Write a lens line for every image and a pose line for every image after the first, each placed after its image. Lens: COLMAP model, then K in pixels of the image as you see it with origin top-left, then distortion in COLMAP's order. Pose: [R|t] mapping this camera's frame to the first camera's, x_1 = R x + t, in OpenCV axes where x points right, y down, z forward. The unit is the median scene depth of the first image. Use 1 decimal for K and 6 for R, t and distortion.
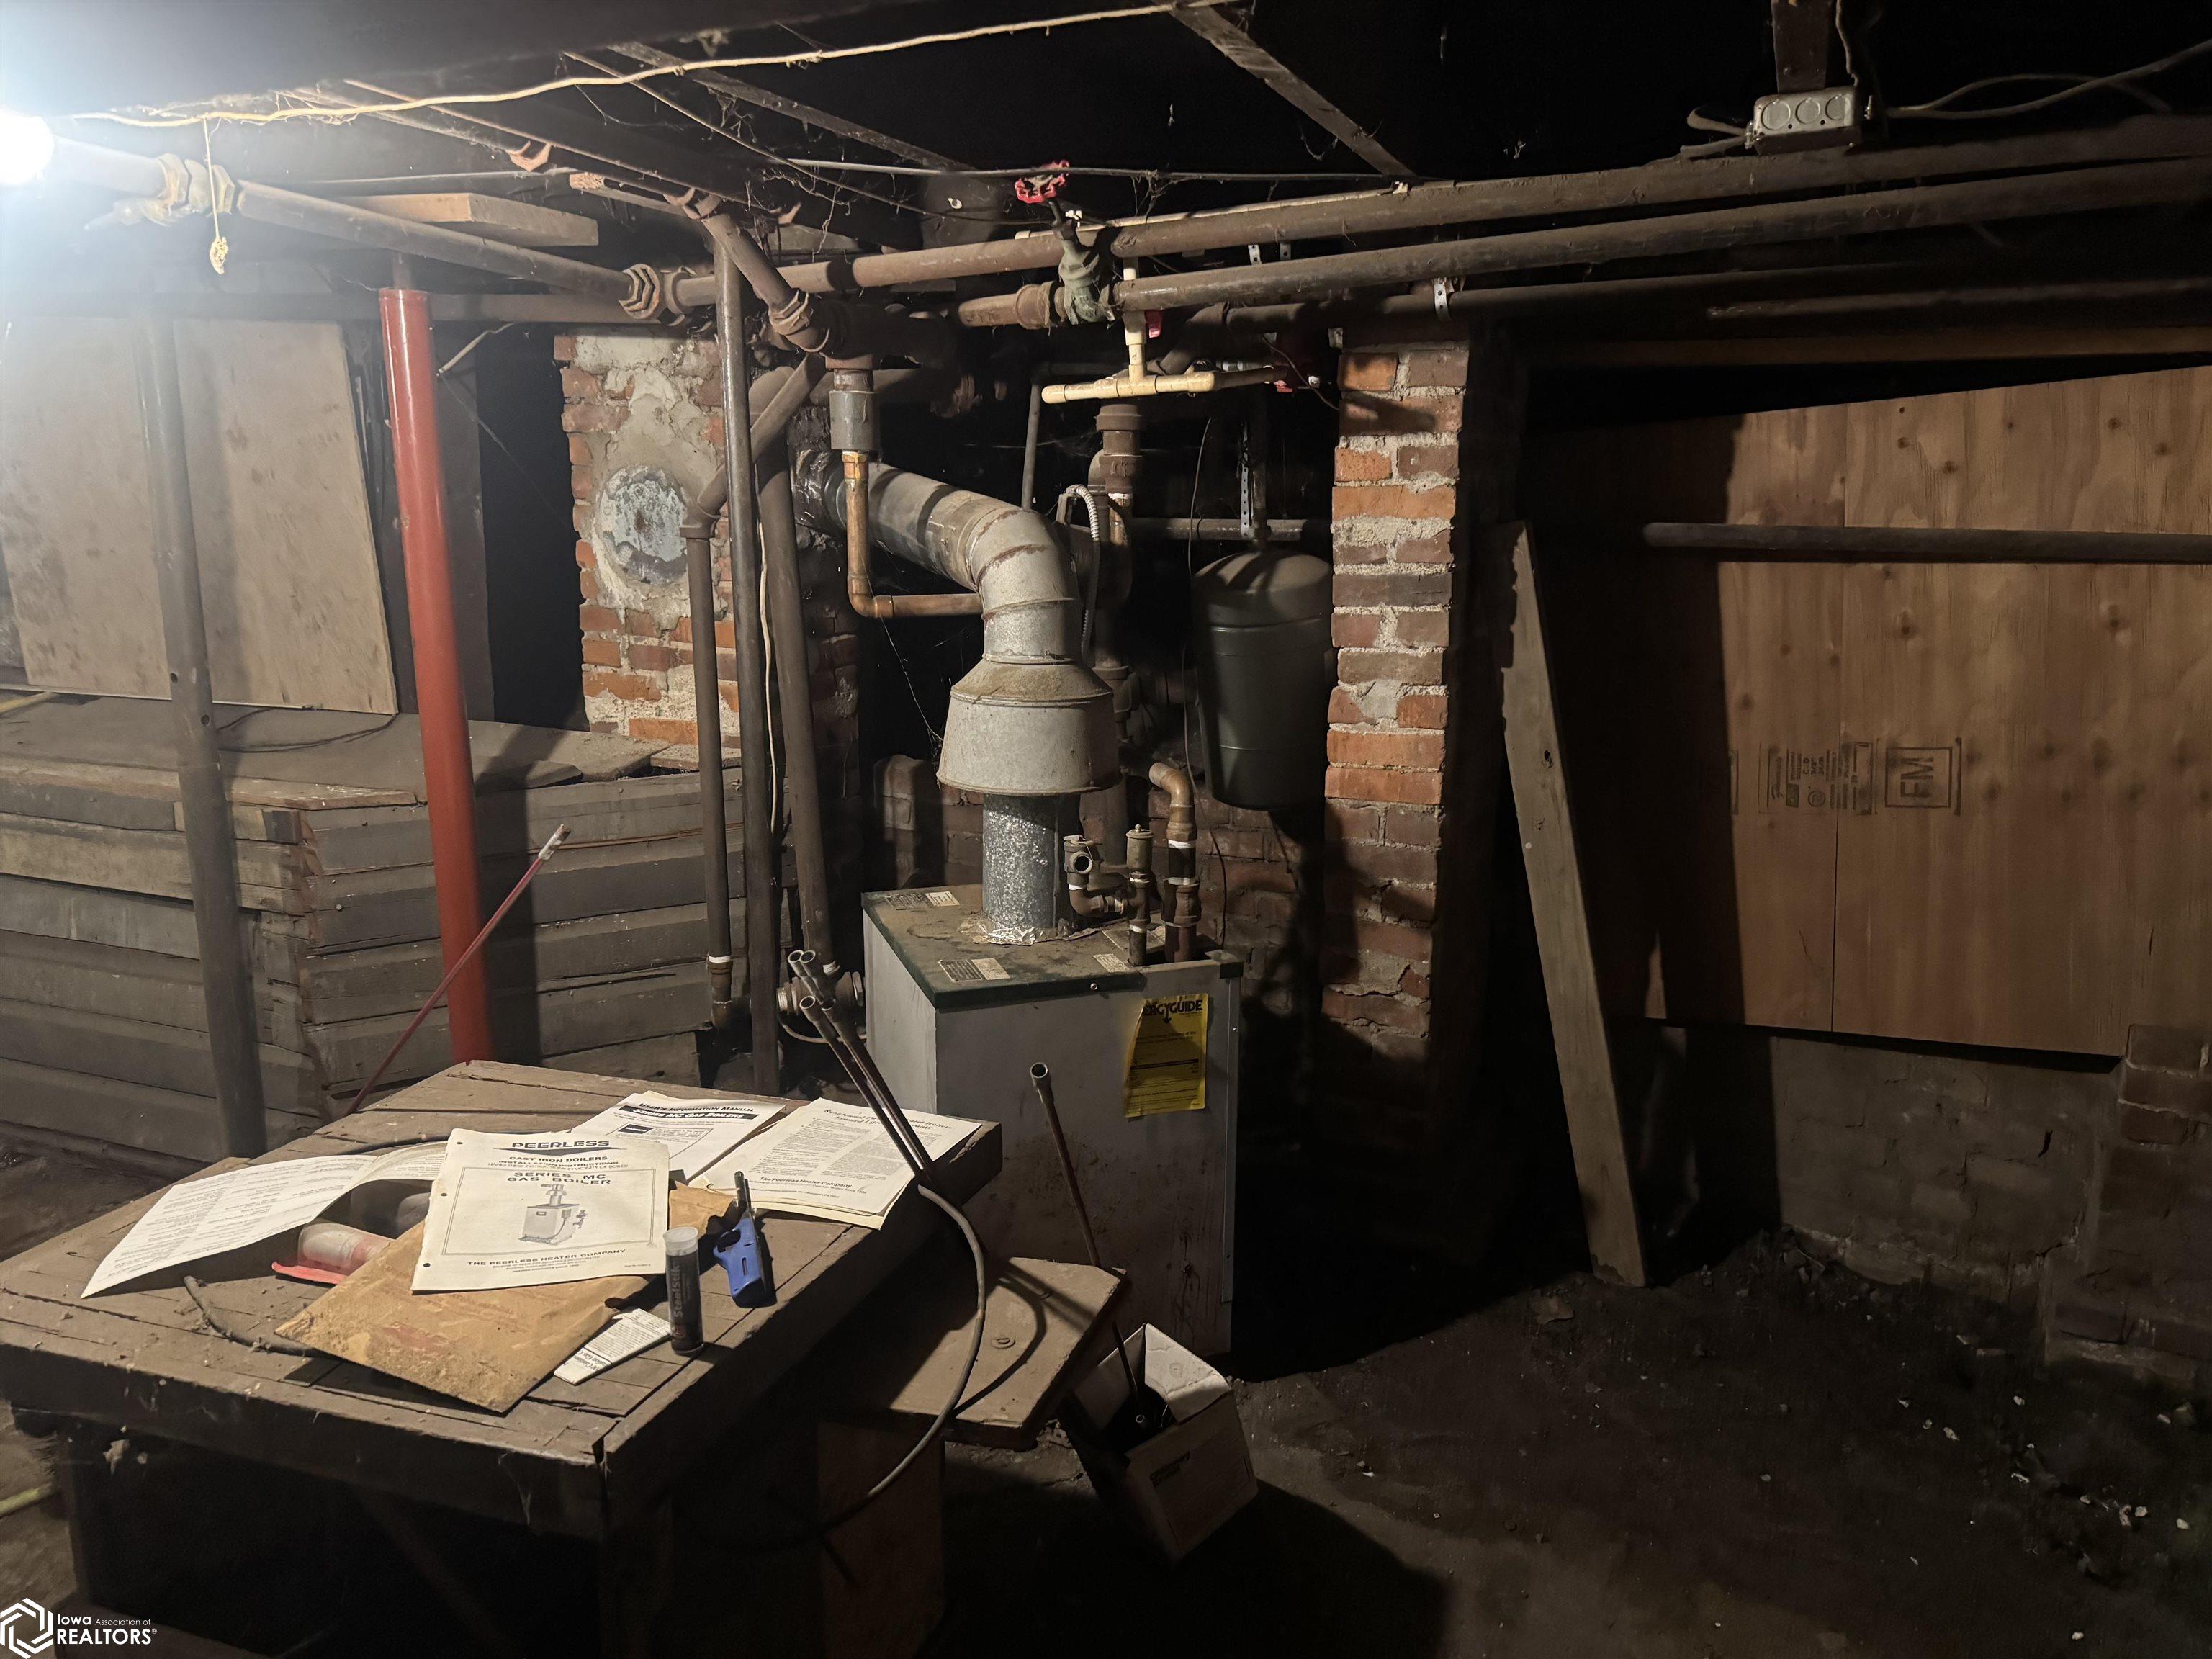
lens RADIAL K [[1524.9, 0, 1106.0], [0, 1524.9, 829.5], [0, 0, 1]] dist [0.000246, -0.020375]
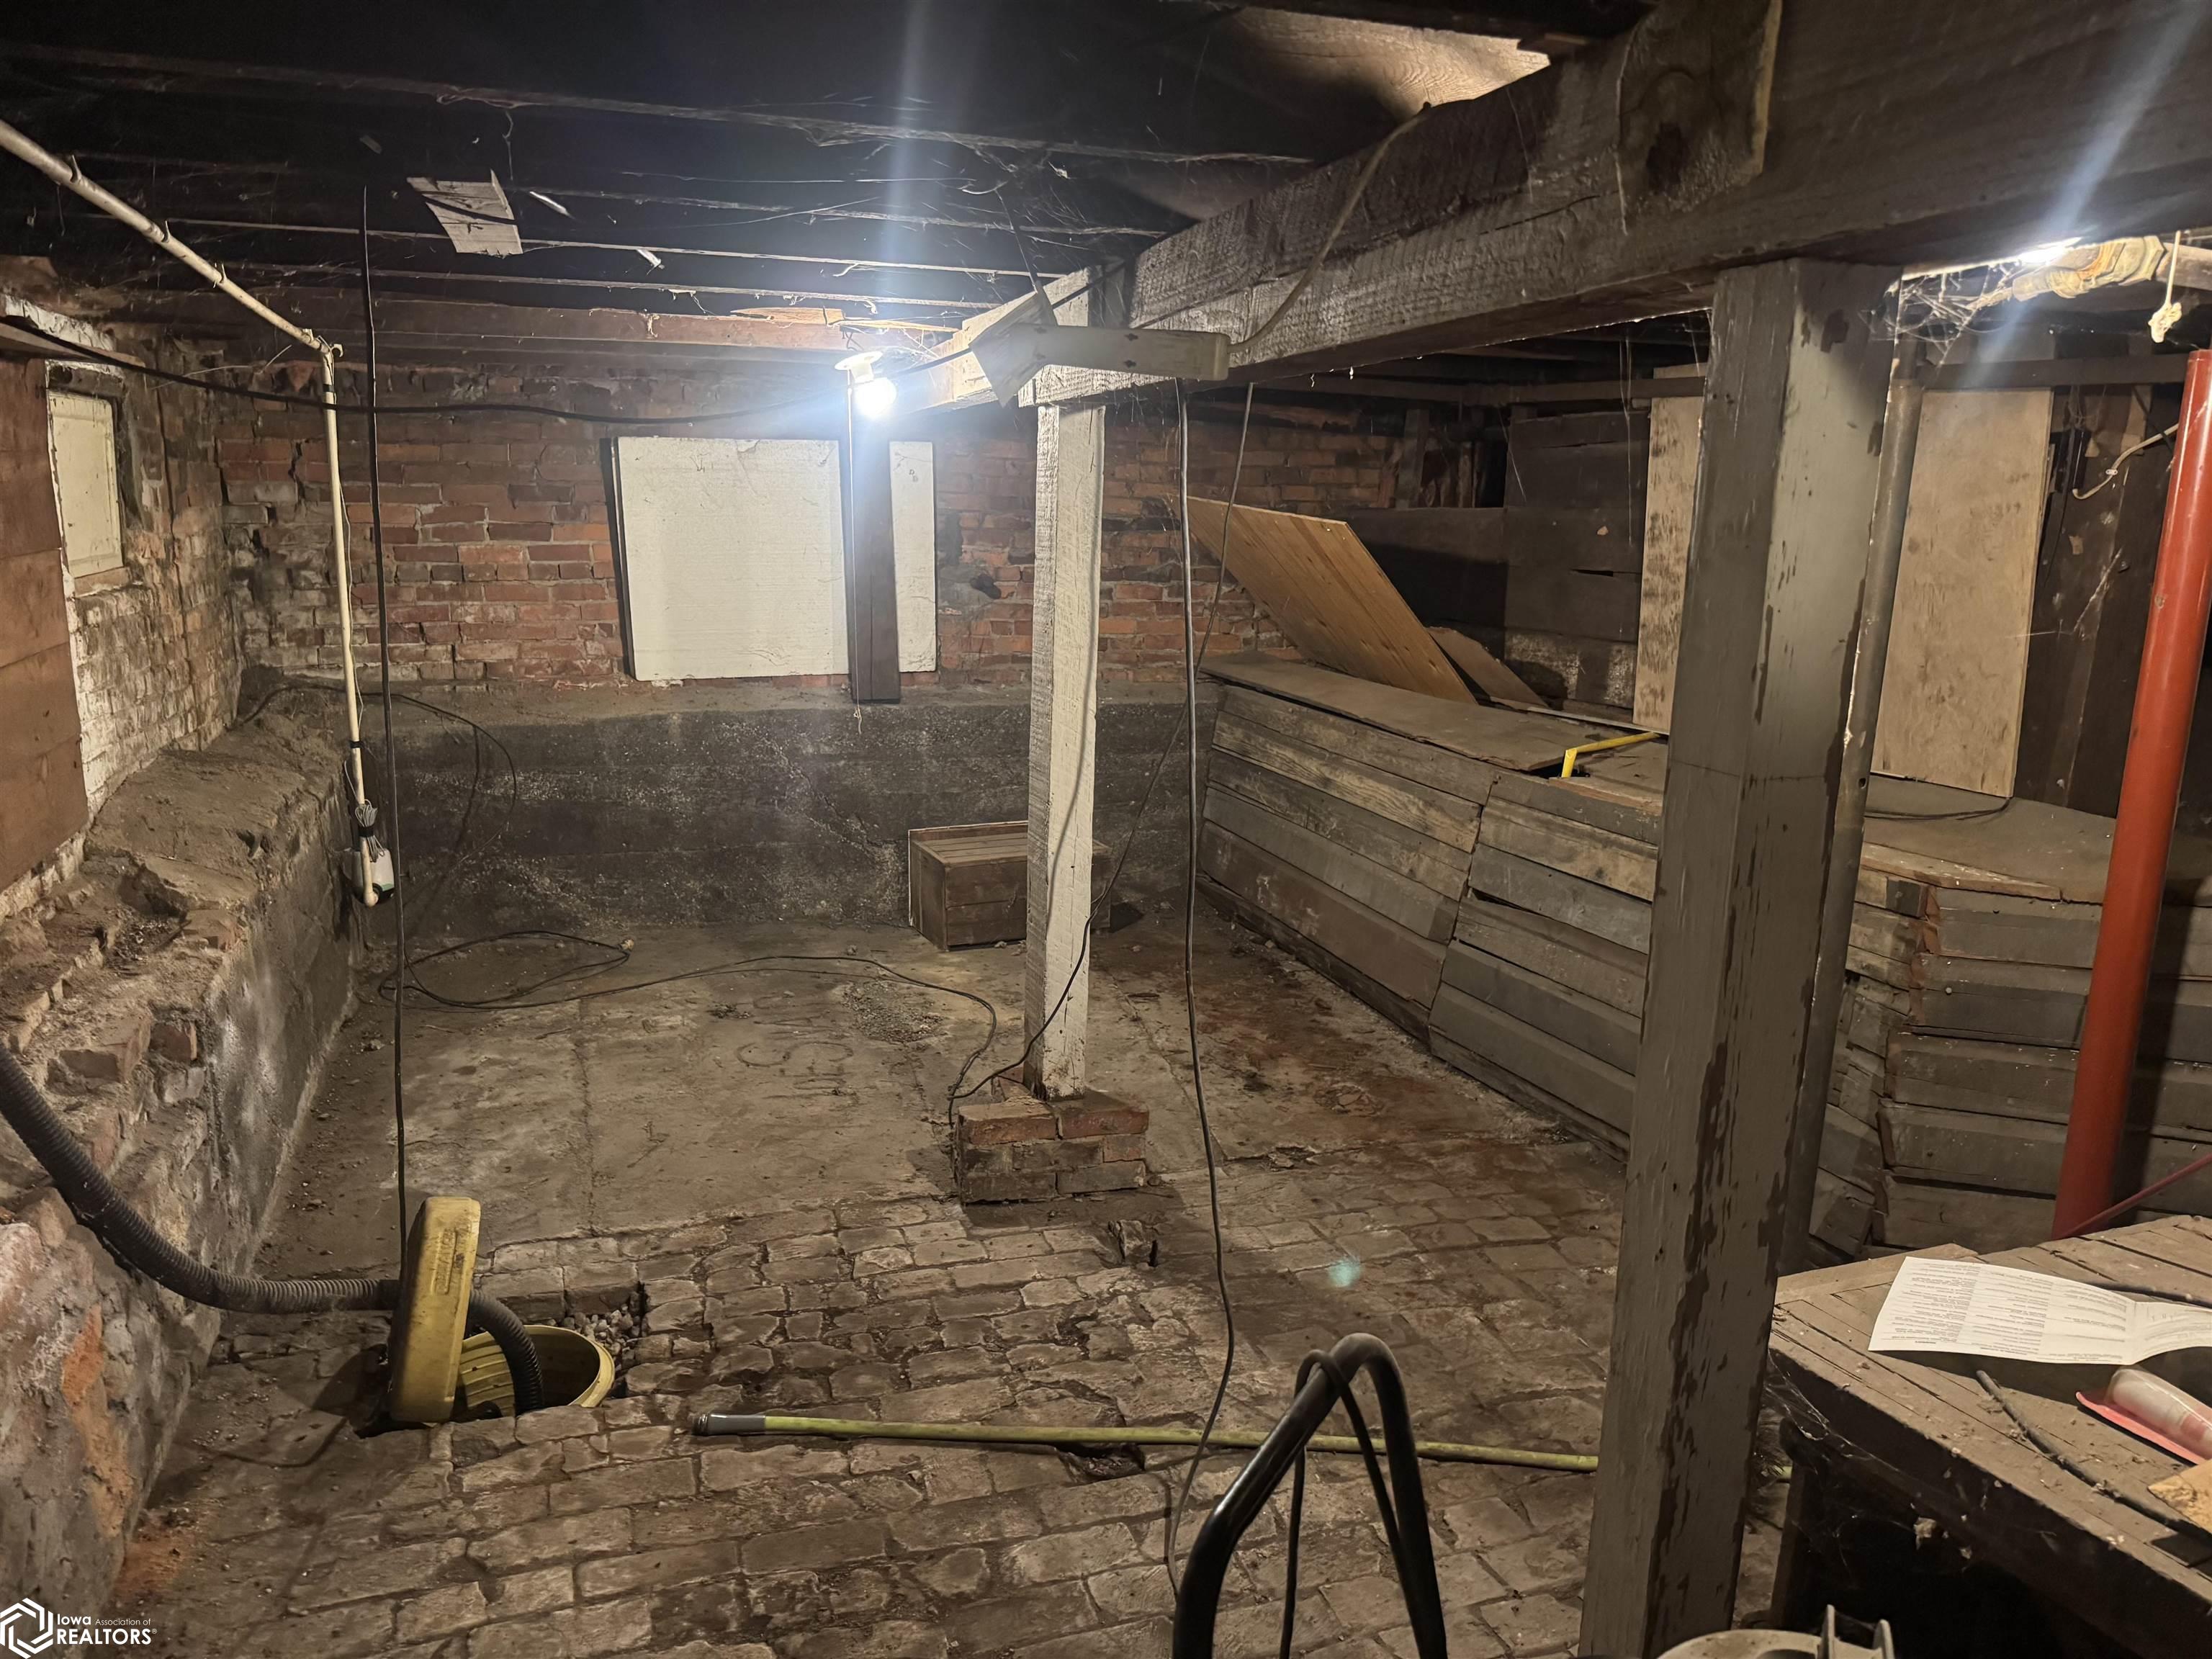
lens RADIAL K [[1524.9, 0, 1106.0], [0, 1524.9, 829.5], [0, 0, 1]] dist [0.000246, -0.020375]
pose [[0.655644, 0.153929, -0.739214, -0.156689], [-0.183778, 0.982091, 0.041503, 0.008952], [0.732364, 0.108640, 0.672191, -0.049650]]
